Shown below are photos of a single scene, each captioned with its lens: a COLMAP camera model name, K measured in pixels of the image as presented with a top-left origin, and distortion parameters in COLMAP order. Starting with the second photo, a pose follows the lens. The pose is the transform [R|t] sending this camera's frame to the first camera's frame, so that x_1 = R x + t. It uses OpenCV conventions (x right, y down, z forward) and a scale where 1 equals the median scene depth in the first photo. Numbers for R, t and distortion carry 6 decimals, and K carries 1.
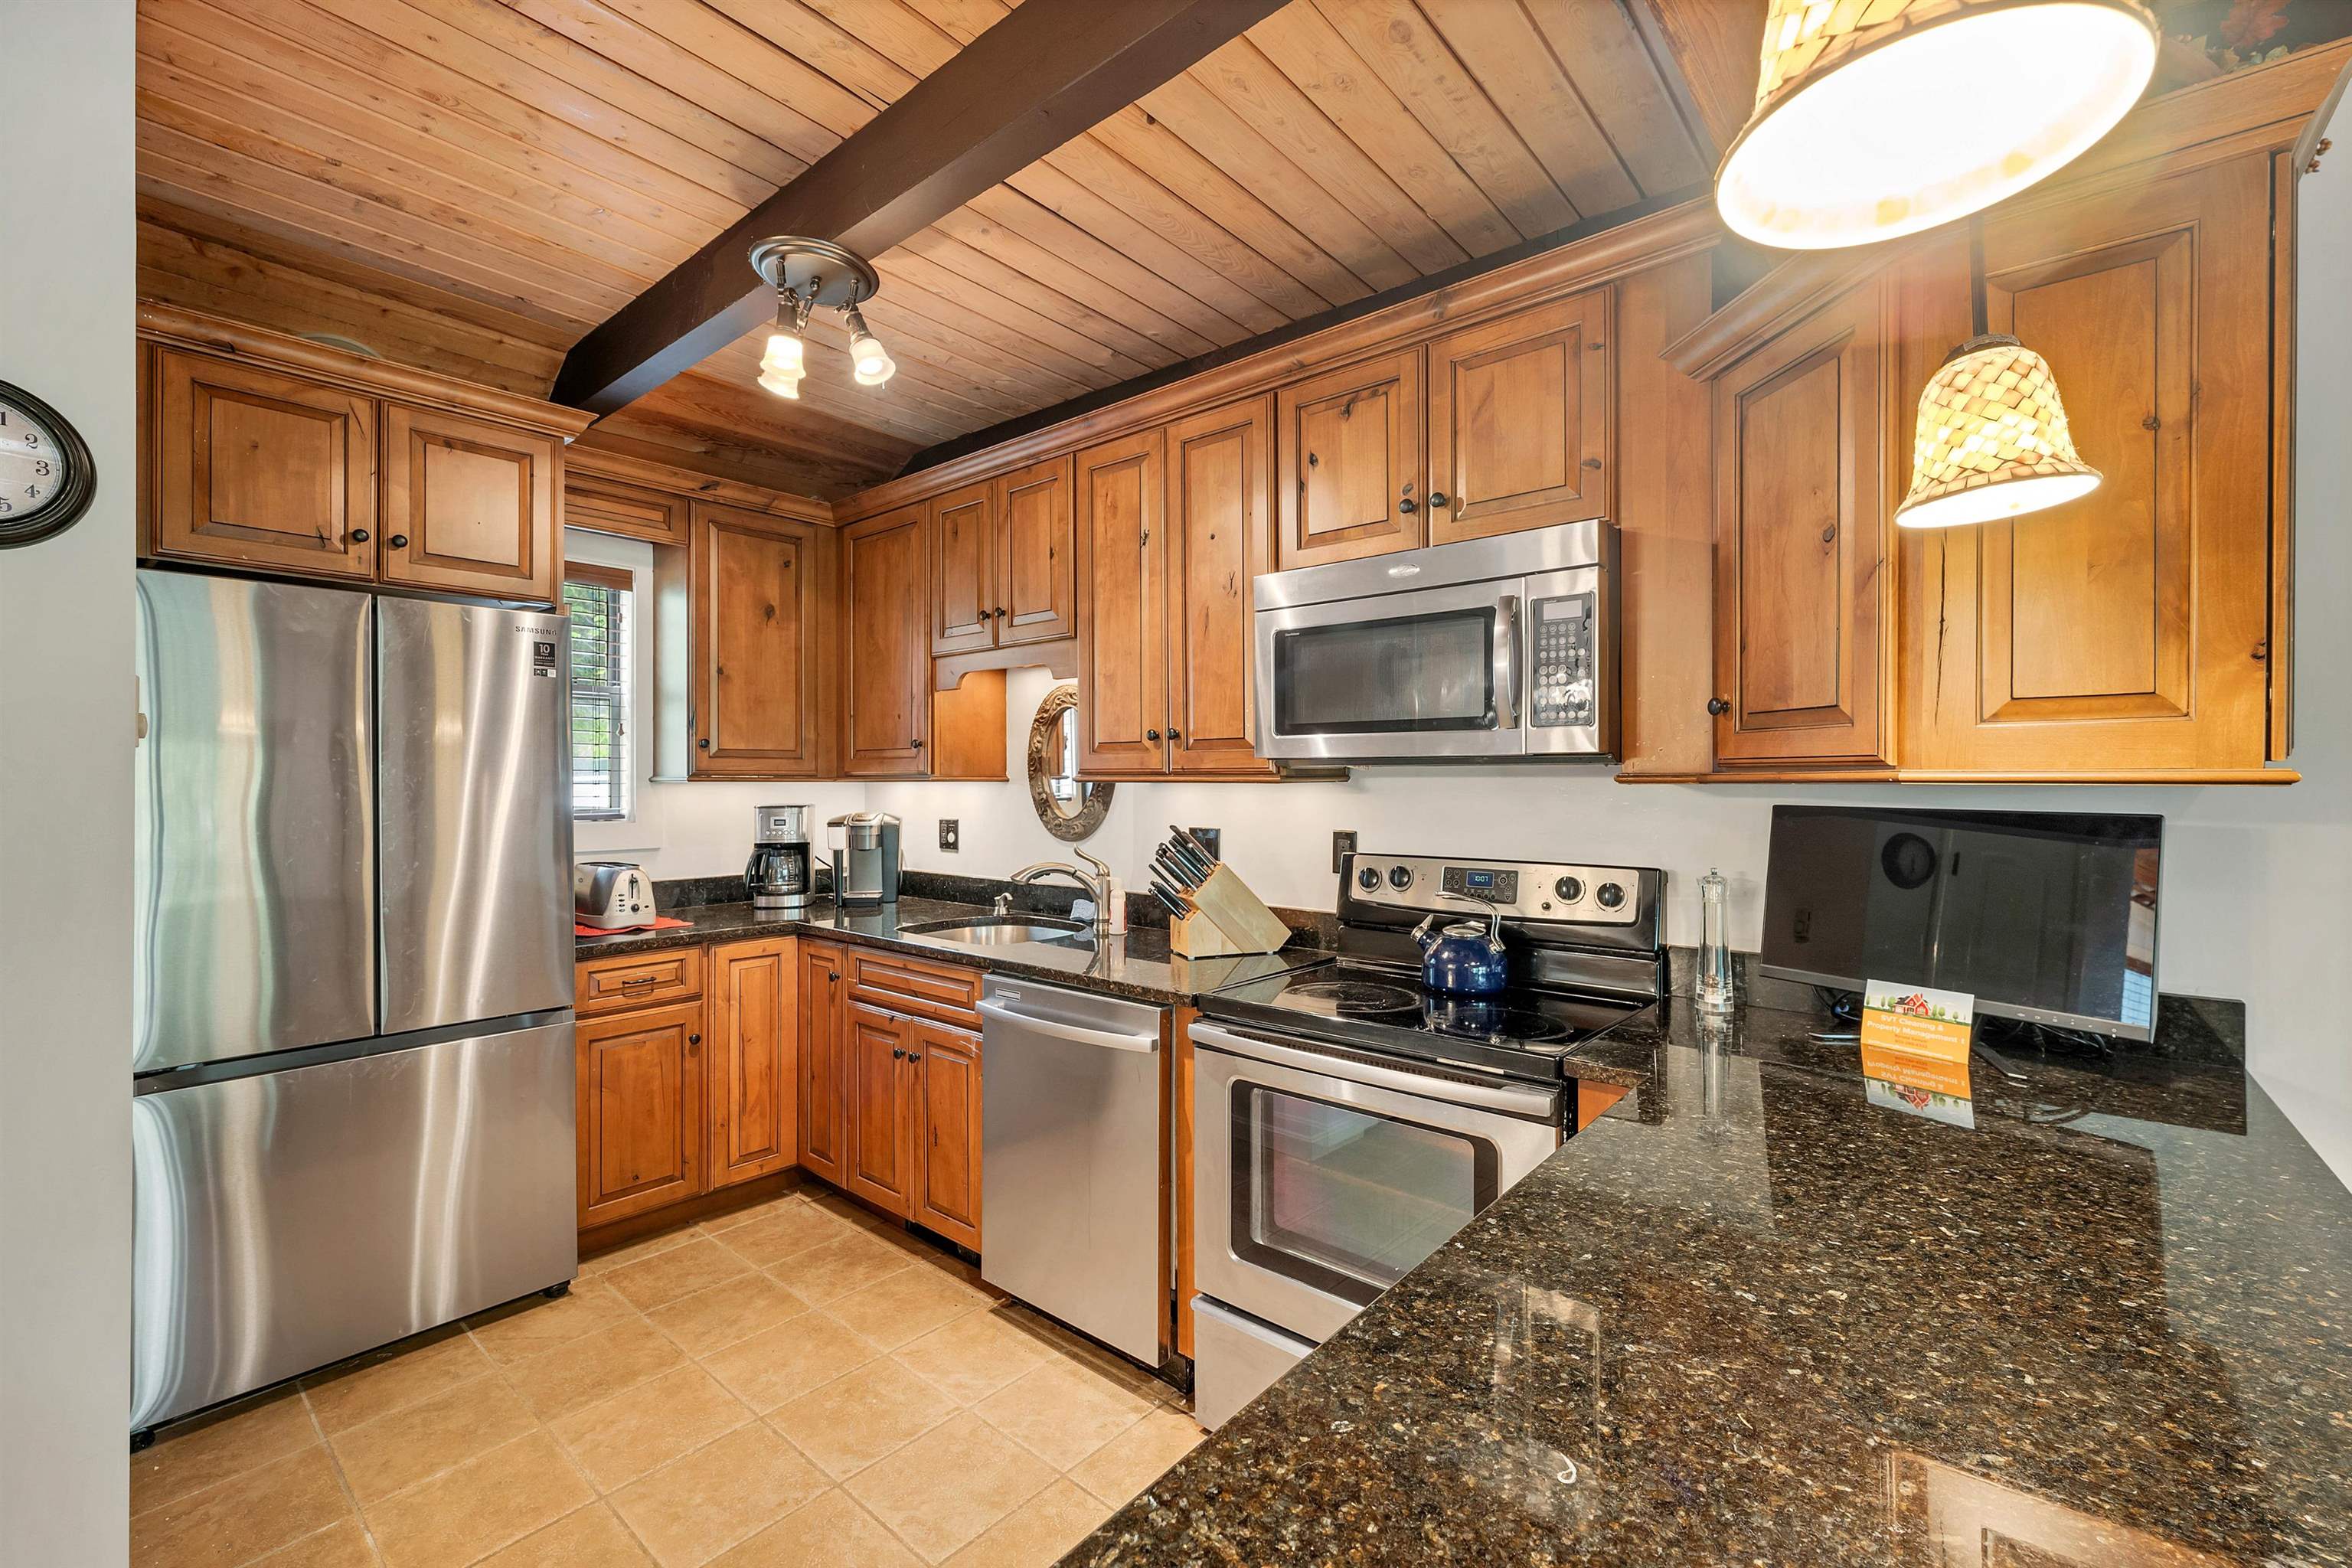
lens RADIAL K [[1005.5, 0, 1219.0], [0, 1005.5, 782.6], [0, 0, 1]] dist [0.006528, -0.002199]
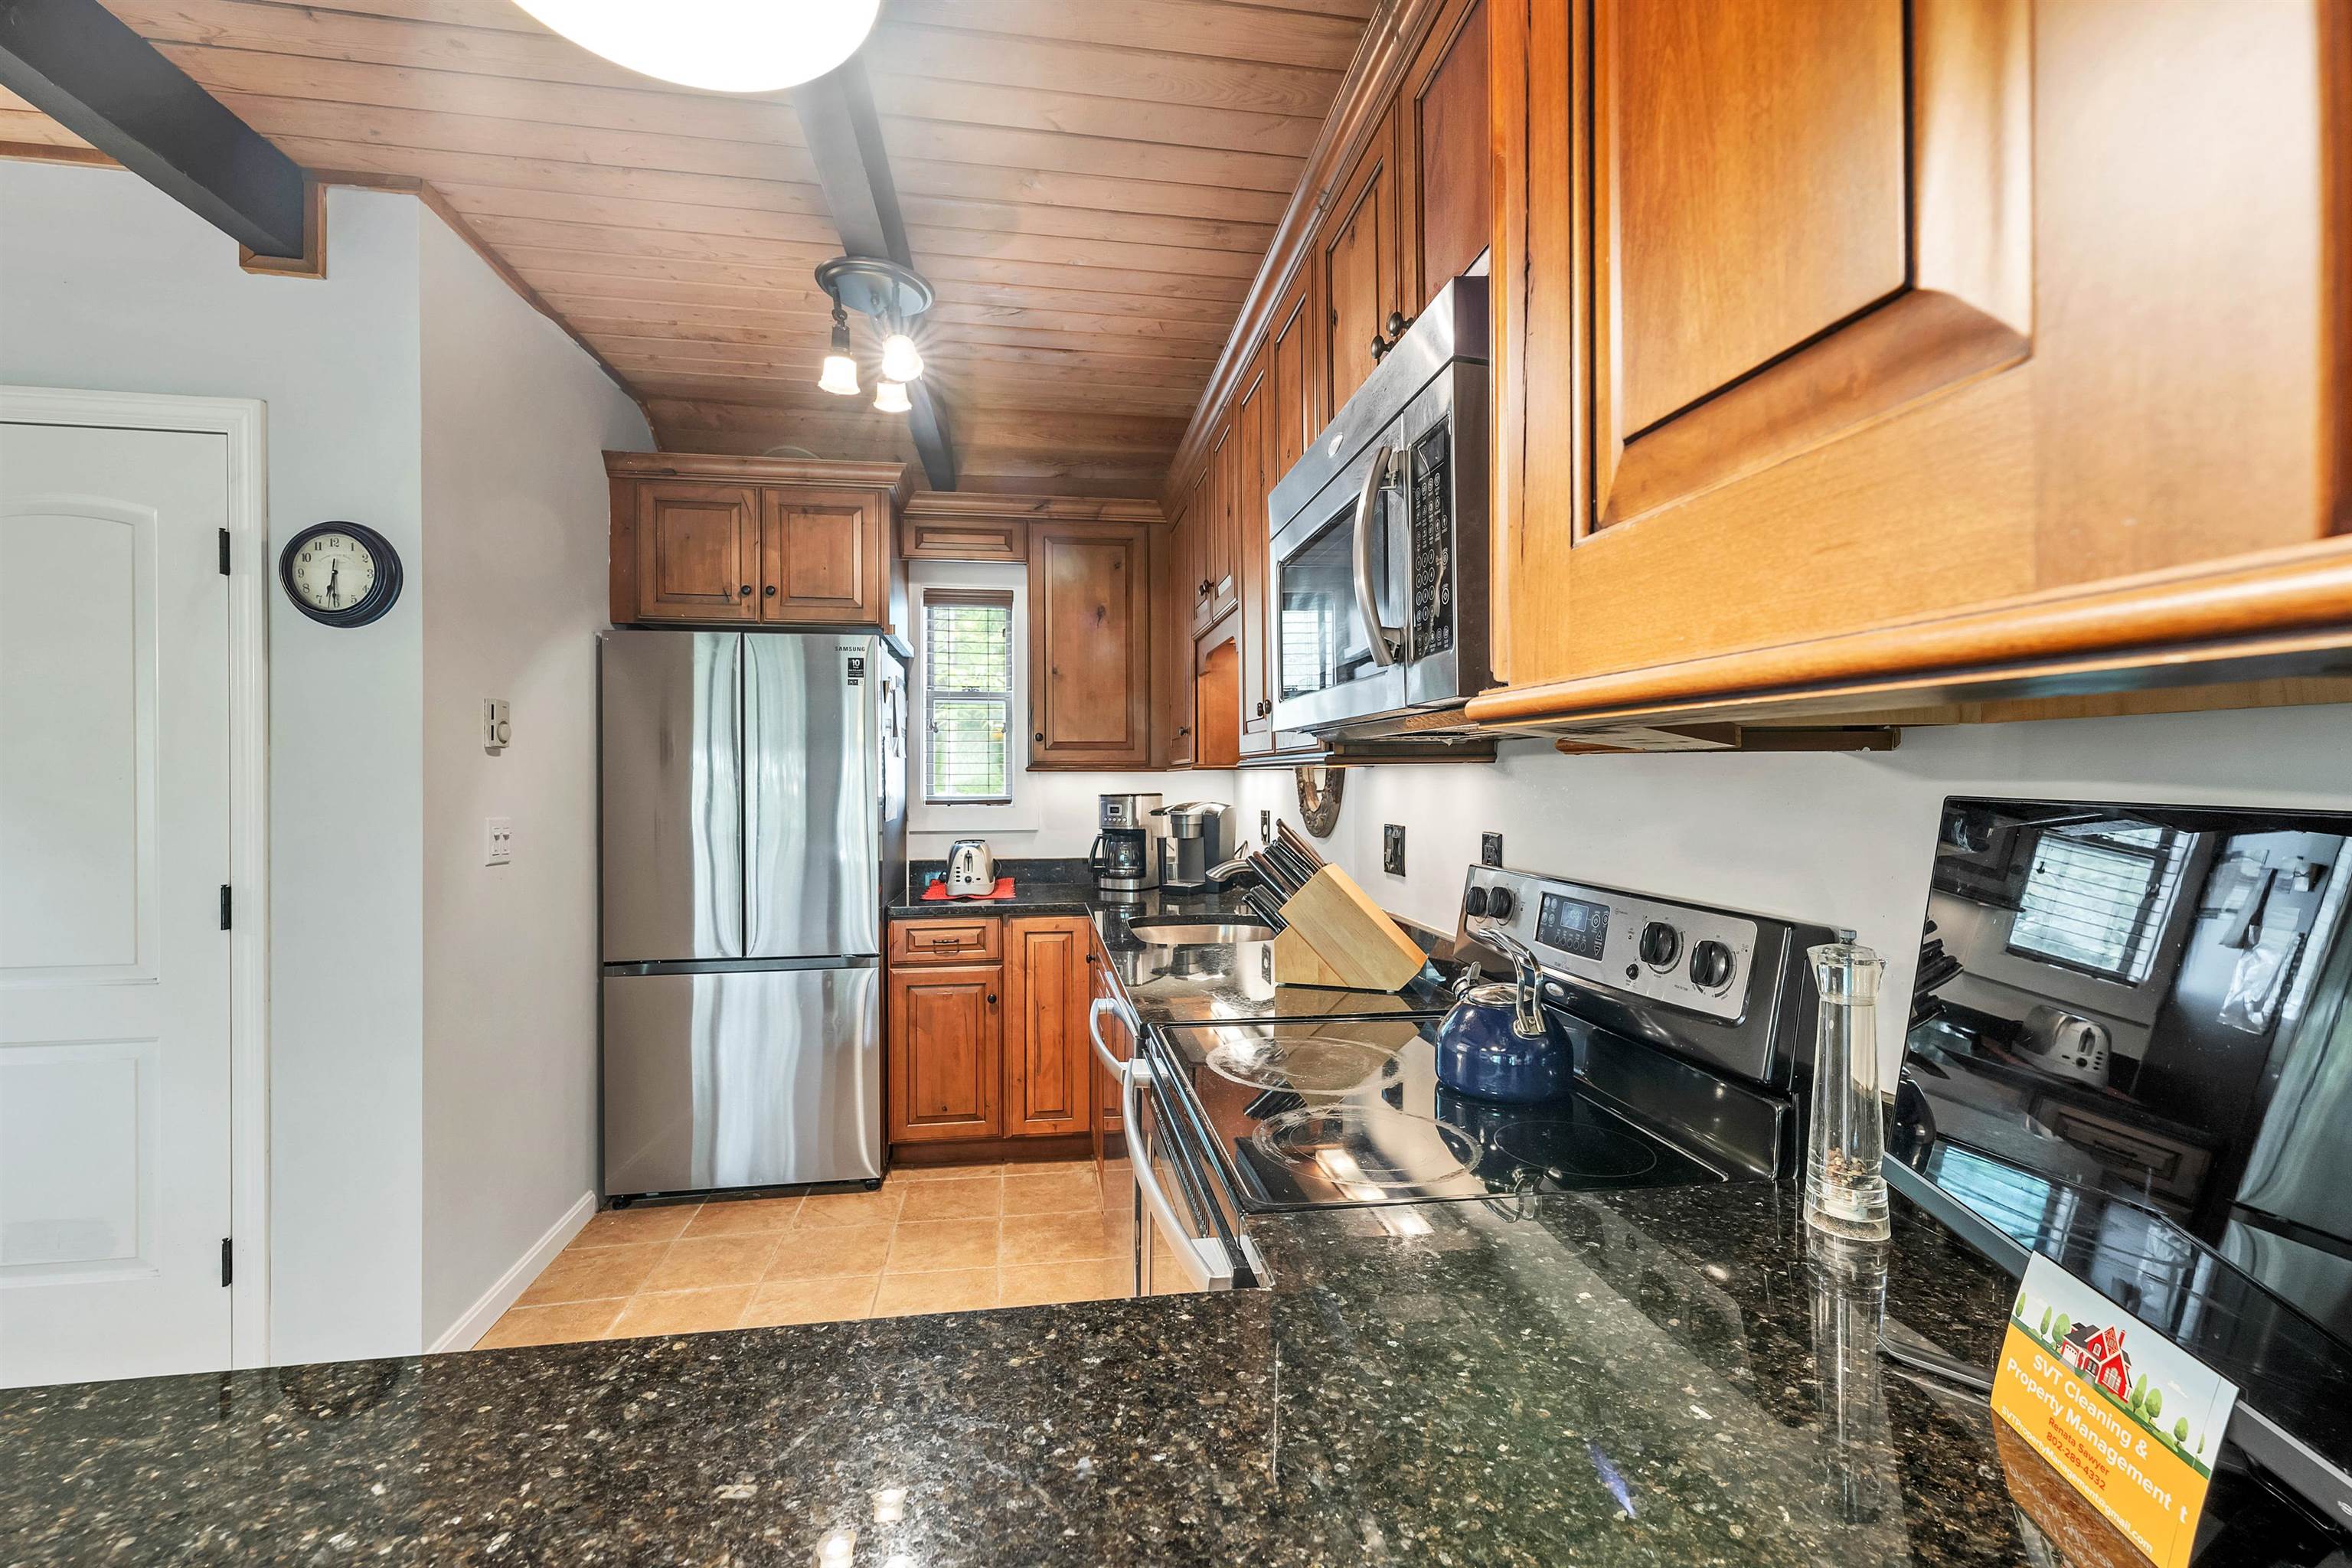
lens RADIAL K [[1005.5, 0, 1155.9], [0, 1005.5, 784.4], [0, 0, 1]] dist [0.006528, -0.002199]
pose [[0.748581, 0.000671, -0.663043, 0.422716], [0.004135, 0.999975, 0.005681, 0.009975], [0.663031, -0.006994, 0.748560, 0.322306]]
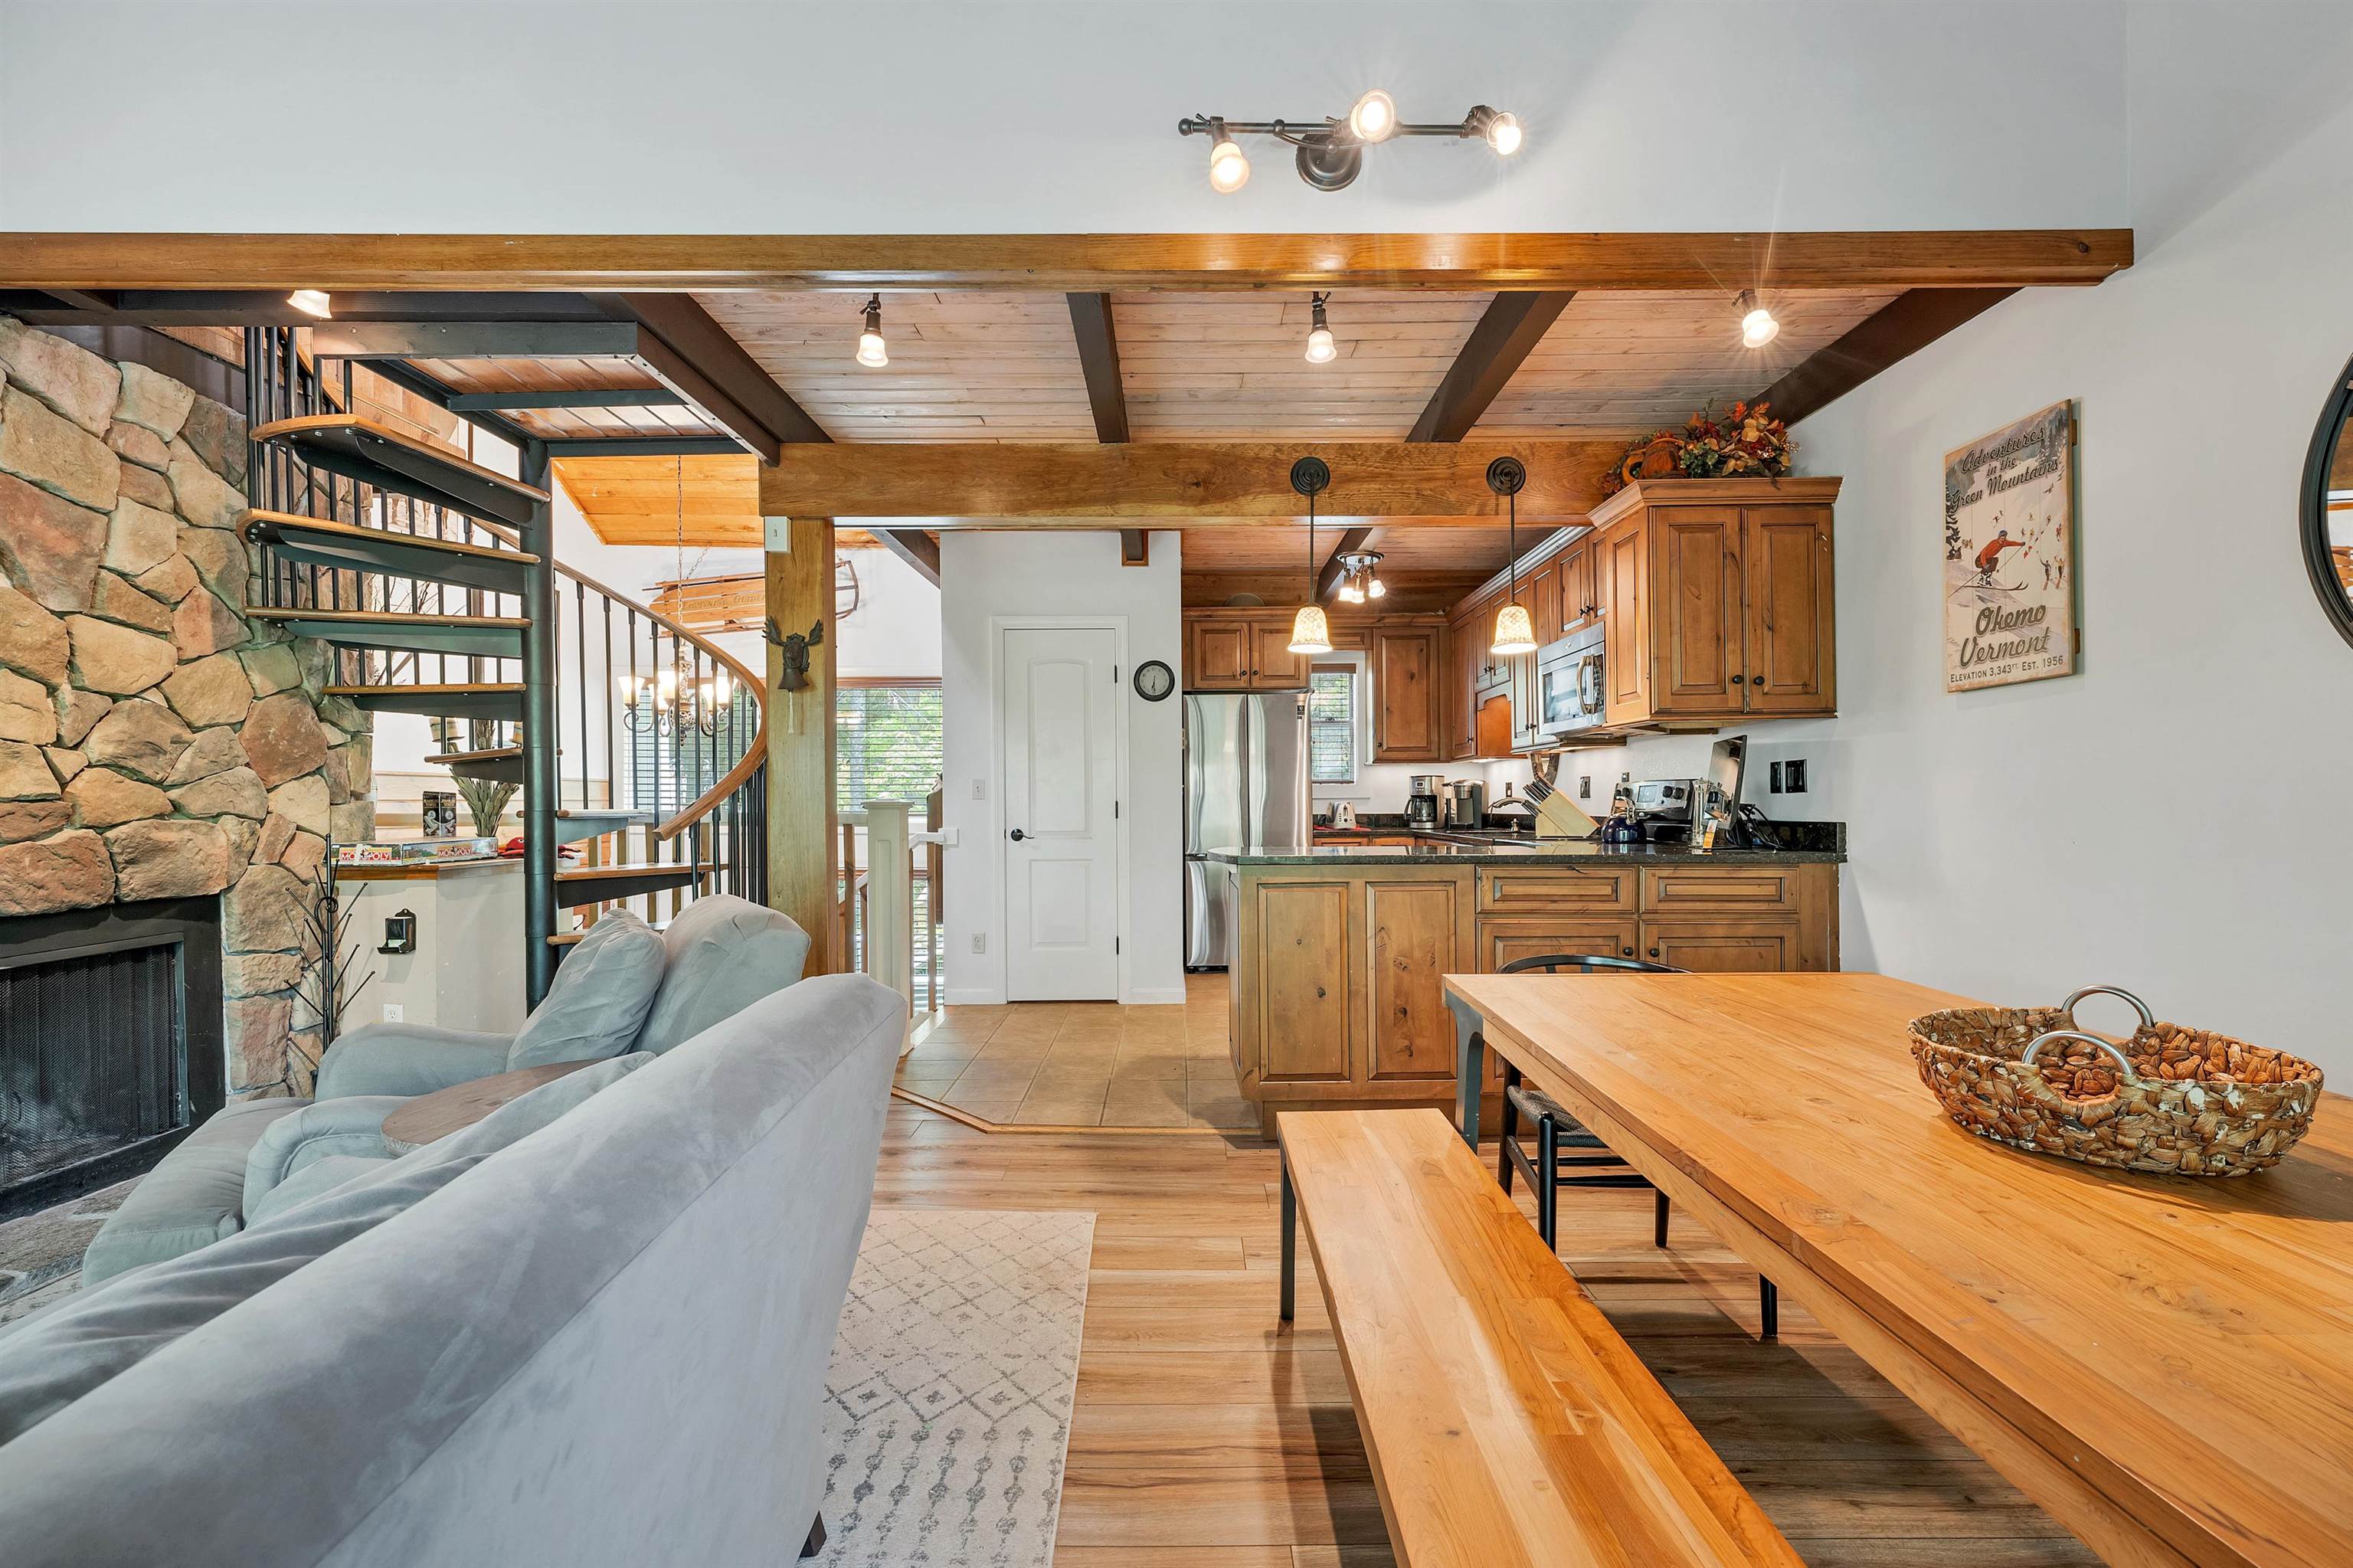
lens RADIAL K [[1006.0, 0, 1205.3], [0, 1006.0, 804.6], [0, 0, 1]] dist [0.006528, -0.002199]
pose [[0.669958, -0.008062, -0.742355, 0.996339], [0.016537, 0.999855, 0.004066, 0.088666], [0.742214, -0.015000, 0.669995, -0.824932]]
